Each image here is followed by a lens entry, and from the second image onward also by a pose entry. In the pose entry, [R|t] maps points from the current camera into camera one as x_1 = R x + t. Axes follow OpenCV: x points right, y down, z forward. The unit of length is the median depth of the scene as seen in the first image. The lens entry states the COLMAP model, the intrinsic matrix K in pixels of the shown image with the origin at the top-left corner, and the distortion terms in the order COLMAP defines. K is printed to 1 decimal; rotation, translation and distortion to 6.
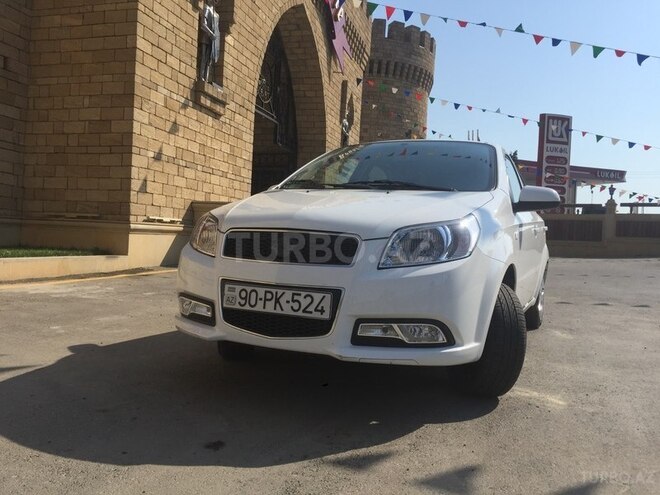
lens RADIAL K [[564.0, 0, 330.2], [0, 564.0, 247.9], [0, 0, 1]] dist [0.077426, -0.094380]
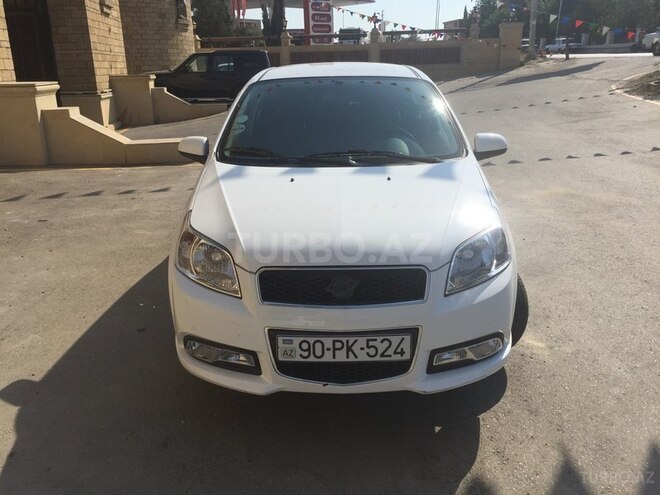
lens RADIAL K [[564.0, 0, 330.6], [0, 564.0, 241.8], [0, 0, 1]] dist [0.077426, -0.094380]
pose [[0.910783, -0.183625, 0.369805, -0.387071], [0.069959, 0.951344, 0.300085, -0.316591], [-0.406915, -0.247441, 0.879314, 0.217678]]
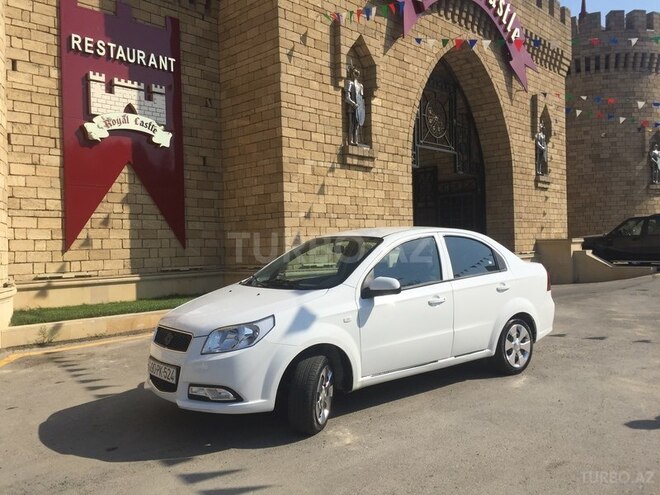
lens RADIAL K [[564.0, 0, 331.9], [0, 564.0, 246.6], [0, 0, 1]] dist [0.077426, -0.094380]
pose [[0.888570, -0.066935, -0.453832, 1.095691], [0.060314, 0.997756, -0.029067, -0.189460], [0.454759, -0.001544, 0.890613, -0.309368]]
